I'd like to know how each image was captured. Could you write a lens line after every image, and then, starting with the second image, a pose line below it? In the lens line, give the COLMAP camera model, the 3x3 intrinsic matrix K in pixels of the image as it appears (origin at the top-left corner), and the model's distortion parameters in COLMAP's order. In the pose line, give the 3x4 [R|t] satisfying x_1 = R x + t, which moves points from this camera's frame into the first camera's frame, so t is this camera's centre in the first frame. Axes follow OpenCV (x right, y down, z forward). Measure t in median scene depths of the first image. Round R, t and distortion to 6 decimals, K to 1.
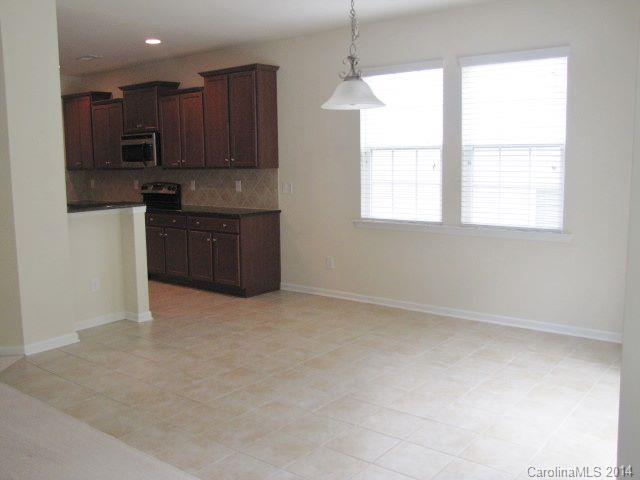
lens RADIAL K [[613.0, 0, 320.0], [0, 613.0, 240.0], [0, 0, 1]] dist [-0.007603, -0.005785]
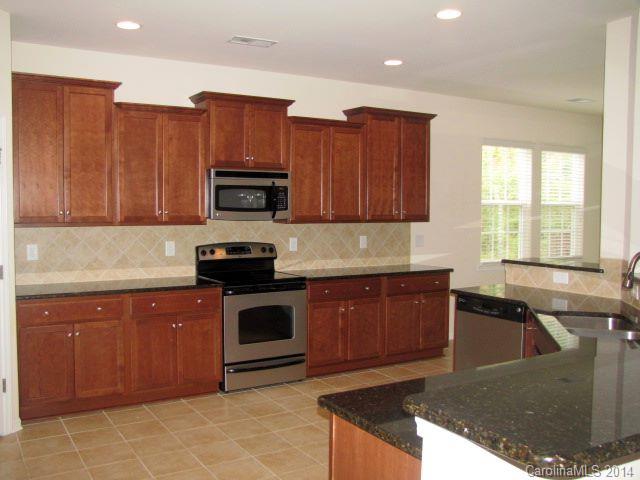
lens RADIAL K [[625.8, 0, 320.0], [0, 625.8, 240.0], [0, 0, 1]] dist [0.007194, 0.005173]
pose [[0.325201, -0.028154, 0.945226, -0.937315], [0.114482, 0.993377, -0.009799, -0.083424], [-0.938690, 0.111398, 0.326270, 0.725464]]
